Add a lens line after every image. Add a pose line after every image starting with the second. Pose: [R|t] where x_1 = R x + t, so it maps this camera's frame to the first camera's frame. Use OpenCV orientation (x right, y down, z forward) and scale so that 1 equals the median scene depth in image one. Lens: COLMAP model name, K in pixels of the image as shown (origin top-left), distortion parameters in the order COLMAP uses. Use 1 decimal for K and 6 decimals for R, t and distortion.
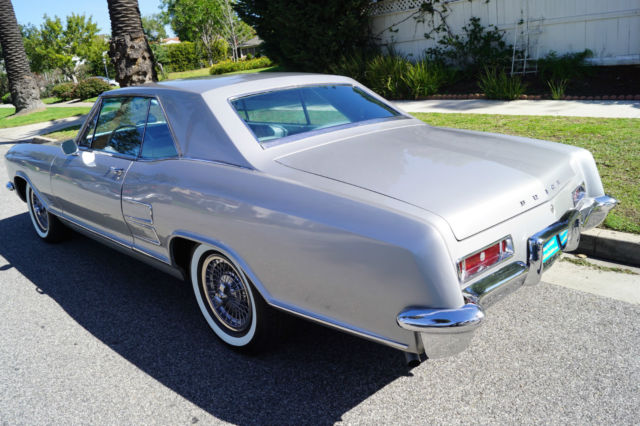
lens RADIAL K [[495.8, 0, 314.6], [0, 495.8, 213.4], [0, 0, 1]] dist [-0.091910, 0.023109]
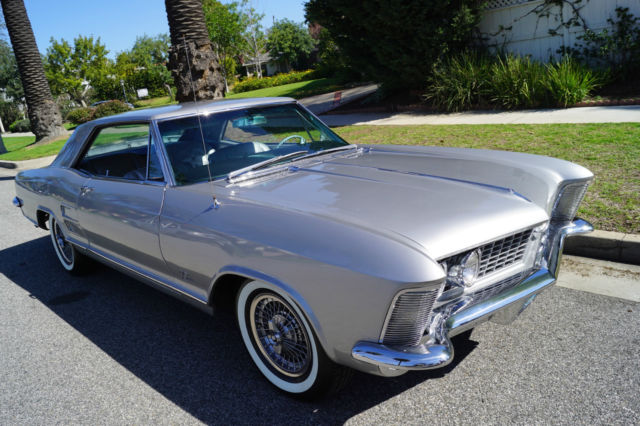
lens RADIAL K [[495.8, 0, 314.6], [0, 495.8, 213.4], [0, 0, 1]] dist [-0.091910, 0.023109]
pose [[0.999053, -0.043382, 0.003266, -0.189743], [0.043466, 0.998518, -0.032757, -0.041151], [-0.001840, 0.032868, 0.999458, 0.176982]]
